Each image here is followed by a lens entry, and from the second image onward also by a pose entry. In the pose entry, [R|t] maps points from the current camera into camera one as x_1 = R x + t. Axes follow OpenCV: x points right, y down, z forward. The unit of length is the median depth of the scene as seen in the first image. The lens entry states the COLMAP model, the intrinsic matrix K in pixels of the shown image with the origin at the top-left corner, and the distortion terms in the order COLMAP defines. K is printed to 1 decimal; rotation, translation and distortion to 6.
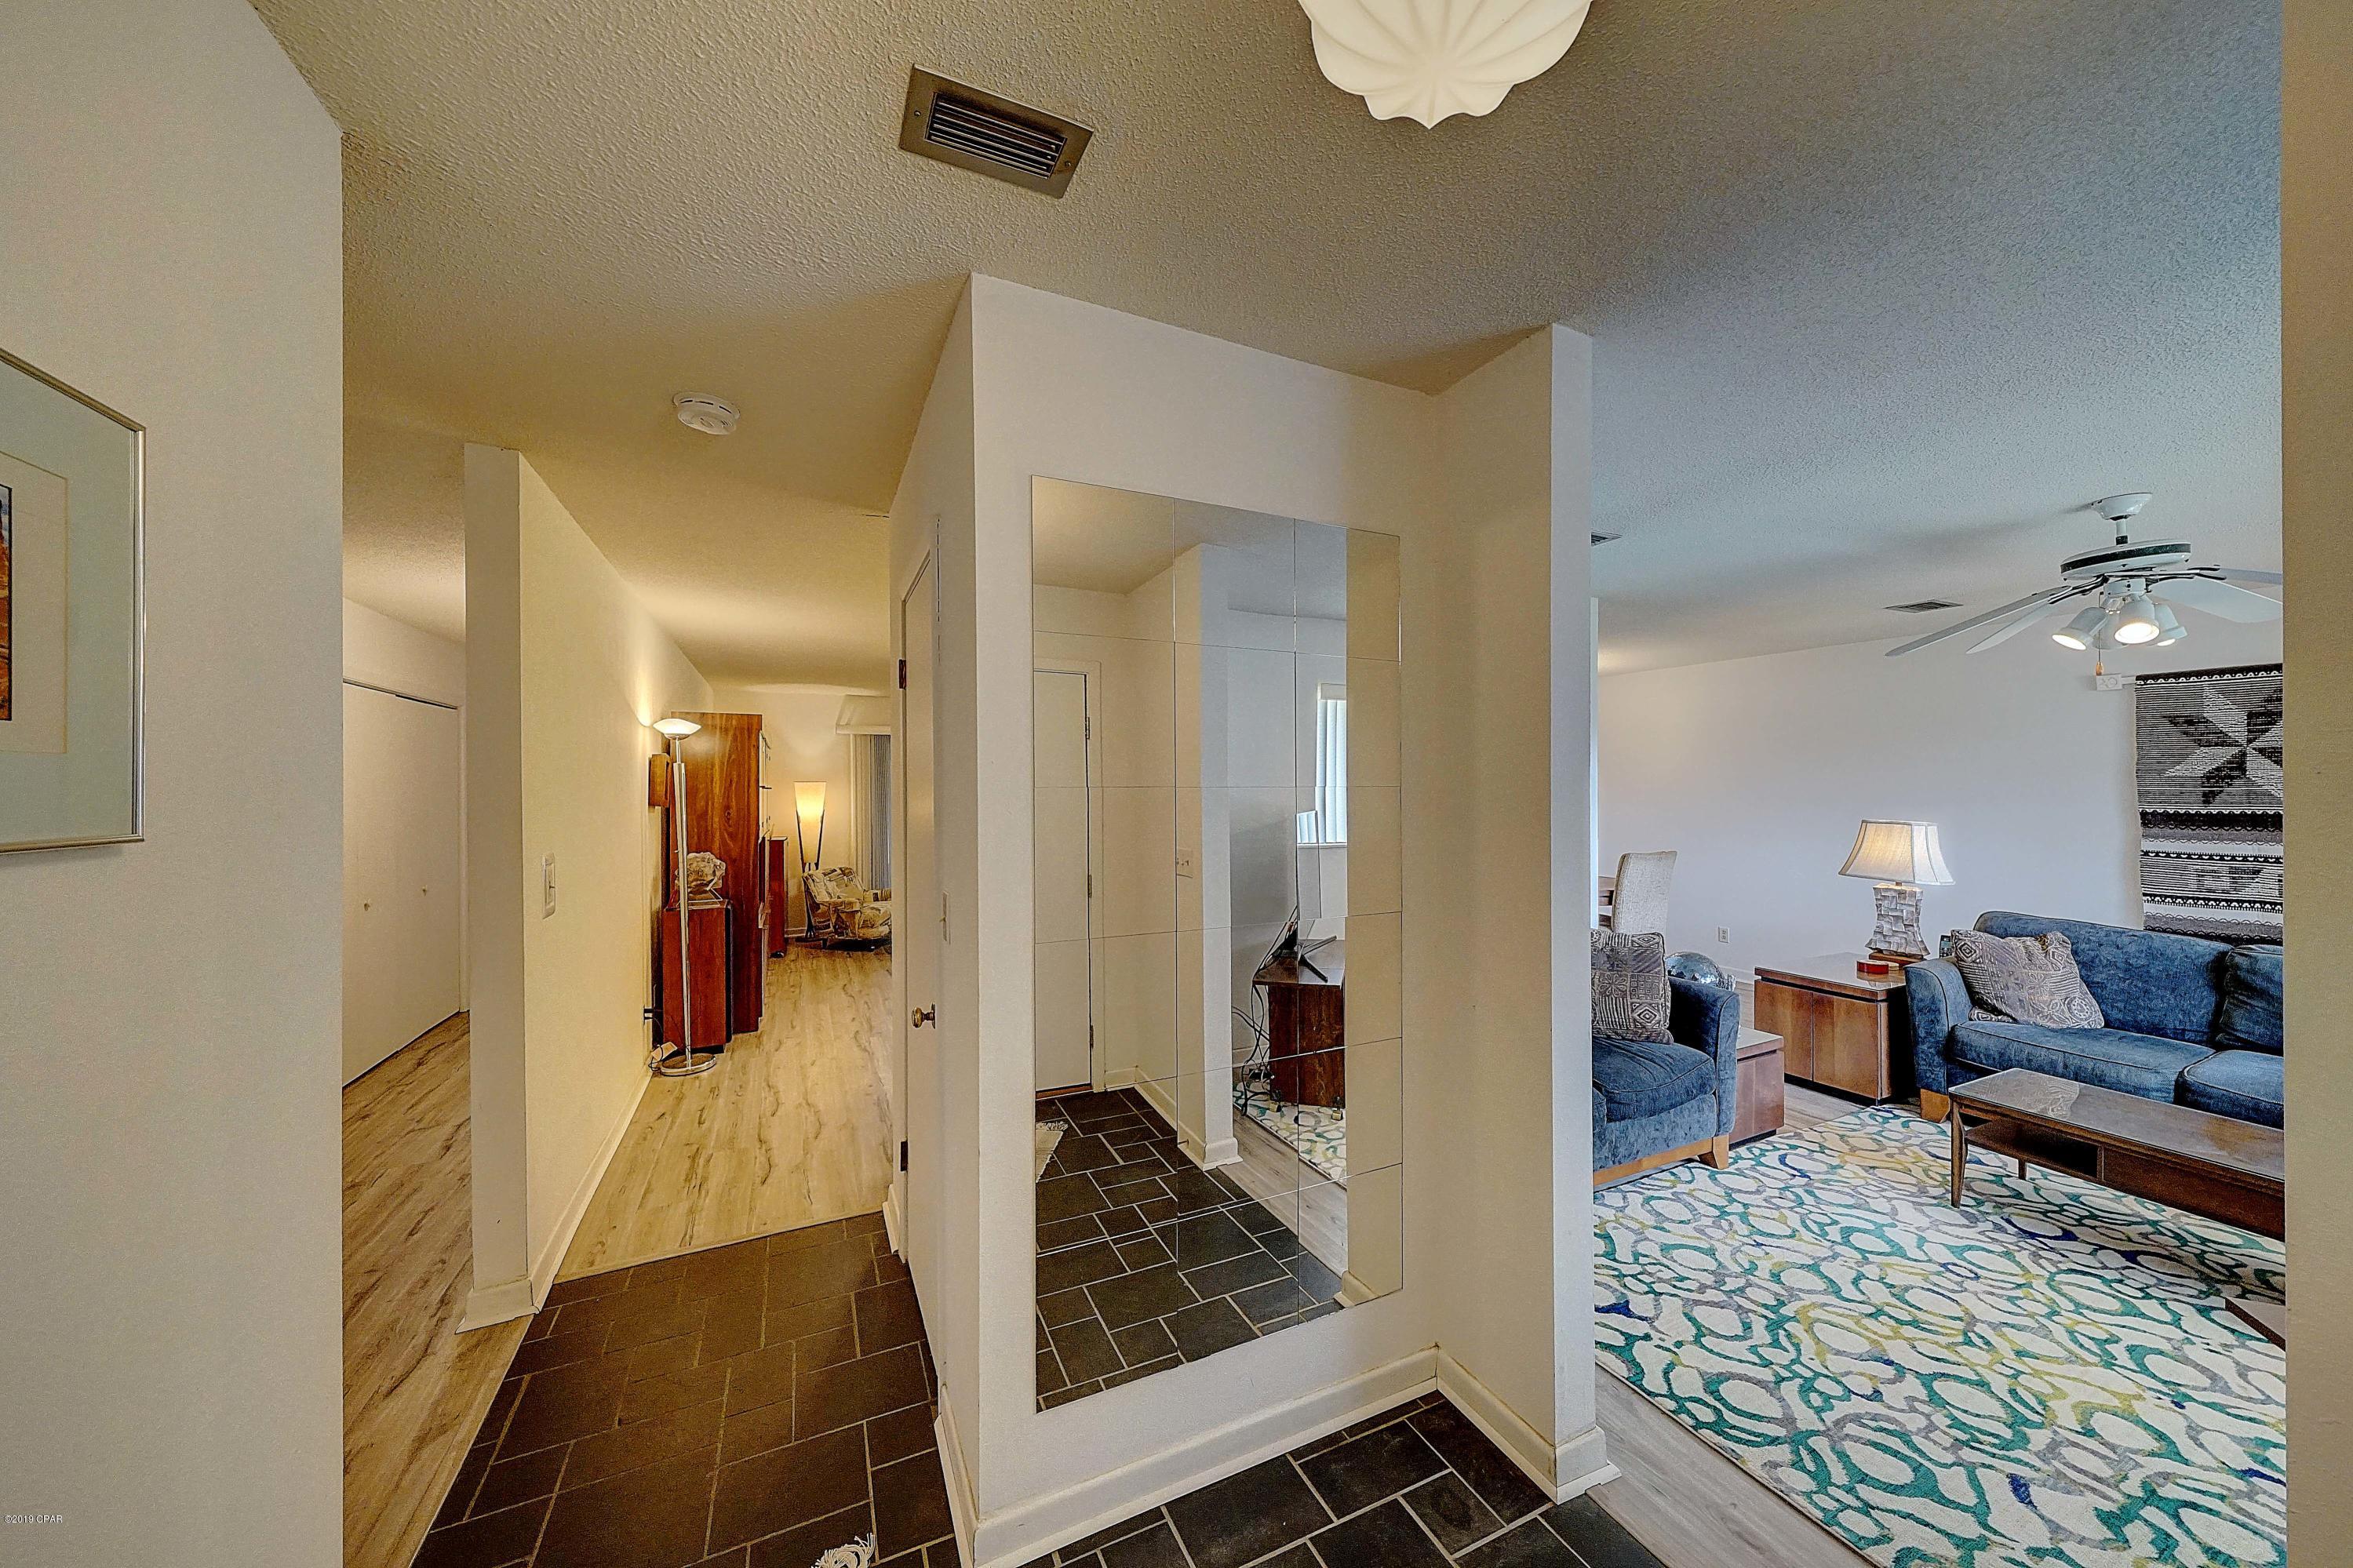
lens RADIAL K [[805.4, 0, 1176.5], [0, 805.4, 784.0], [0, 0, 1]] dist [0.005900, -0.000238]
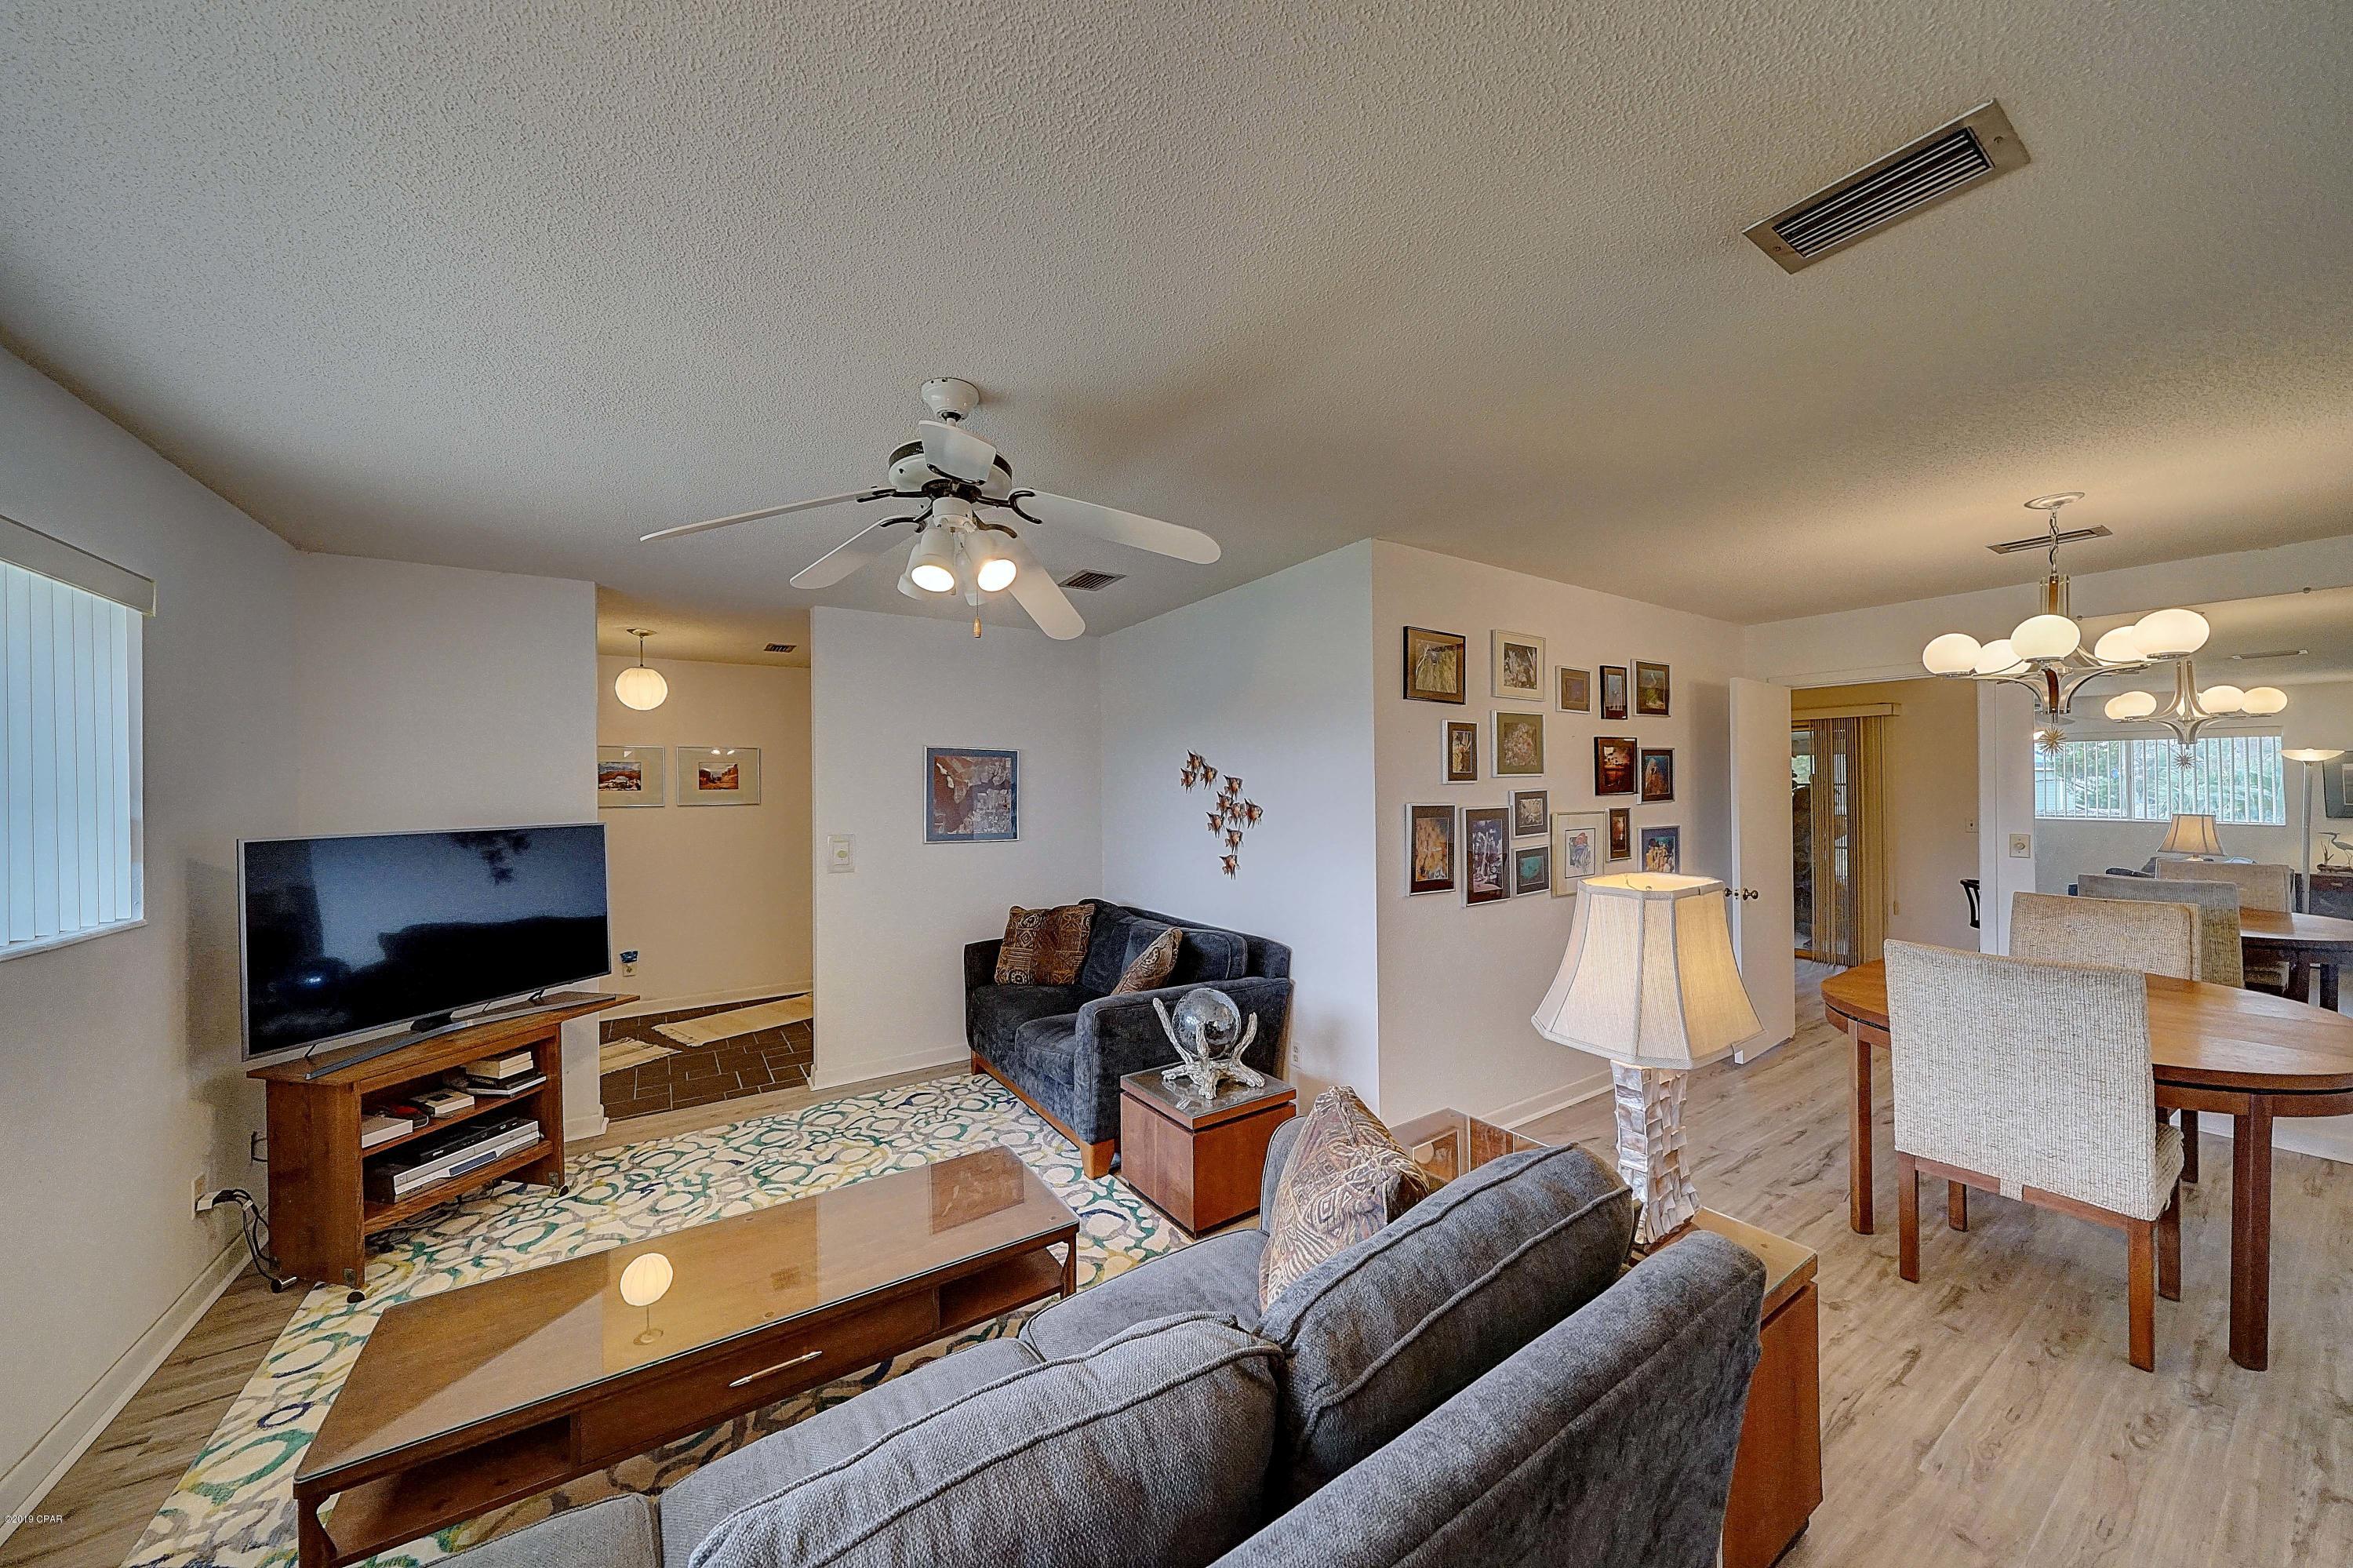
lens RADIAL K [[792.3, 0, 1165.8], [0, 792.3, 787.8], [0, 0, 1]] dist [0.000680, -0.000362]
pose [[0.131611, -0.006411, -0.991281, 1.812028], [0.006163, 0.999965, -0.005649, -0.000299], [0.991282, -0.005366, 0.131646, 1.054427]]
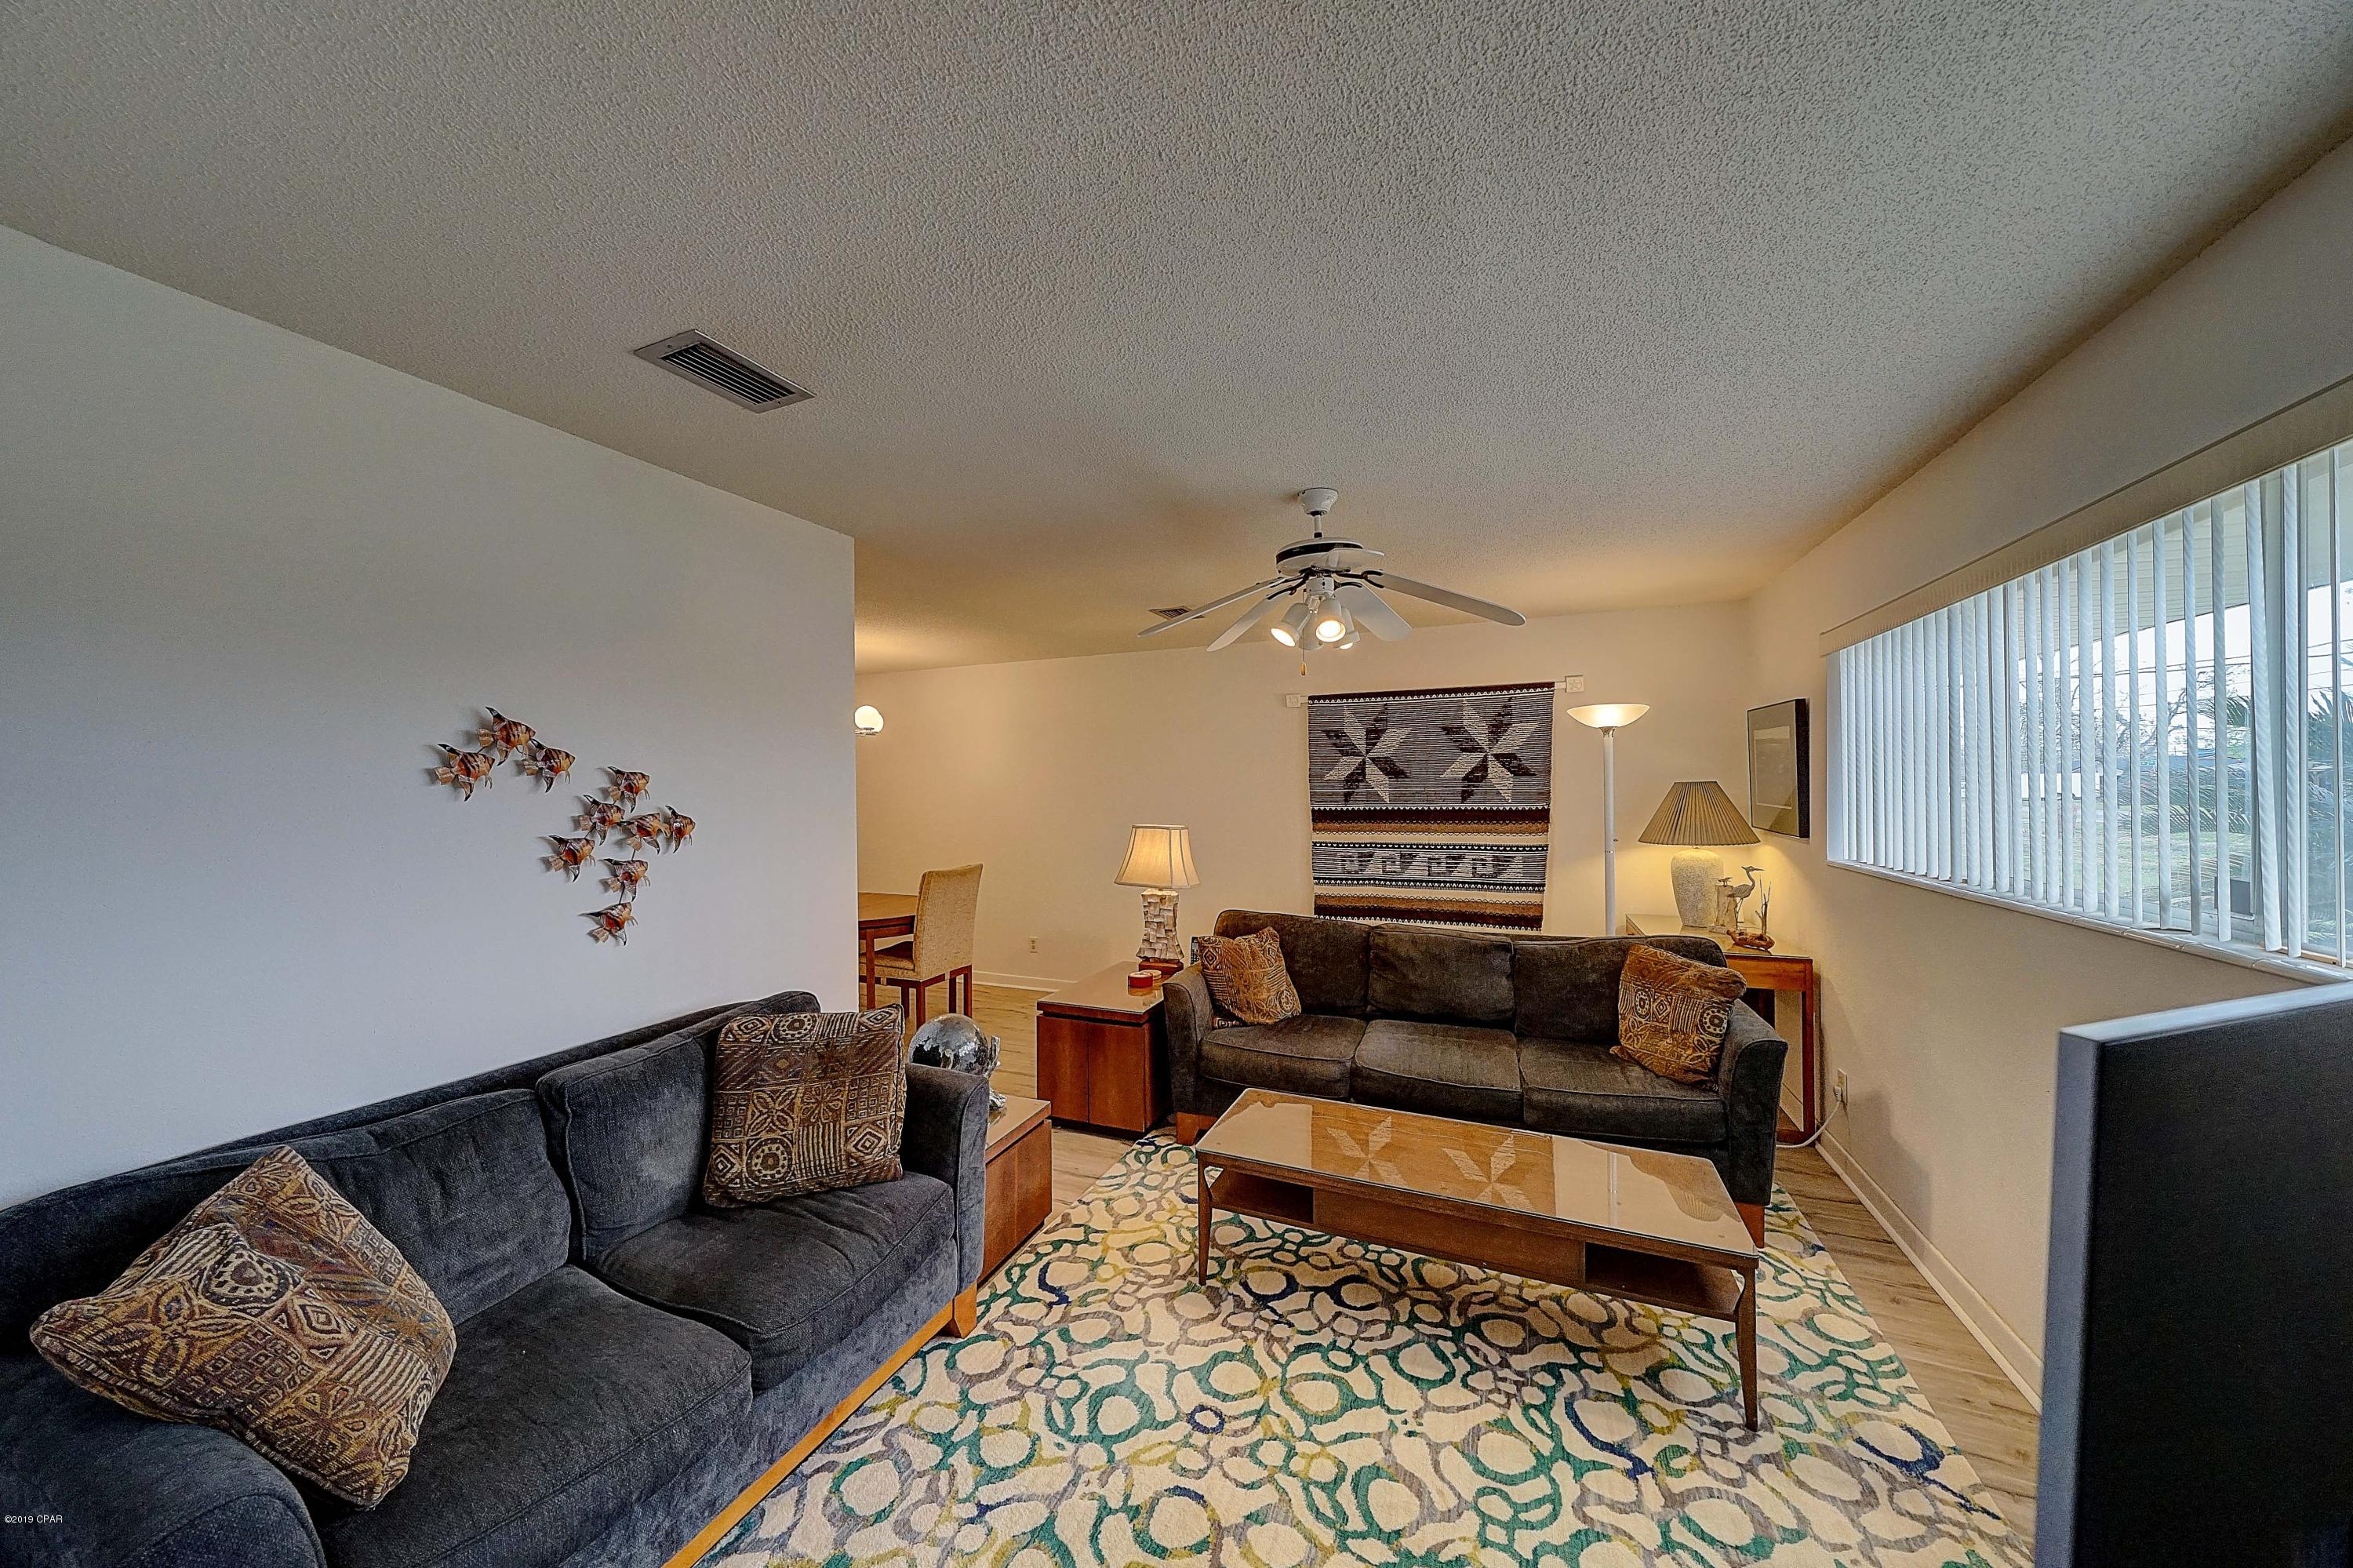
lens RADIAL K [[805.6, 0, 1176.5], [0, 805.6, 784.0], [0, 0, 1]] dist [0.005900, -0.000238]
pose [[0.743851, -0.005232, 0.668325, 0.368784], [0.010398, 0.999939, -0.003745, -0.002115], [-0.668265, 0.009735, 0.743860, 0.374755]]
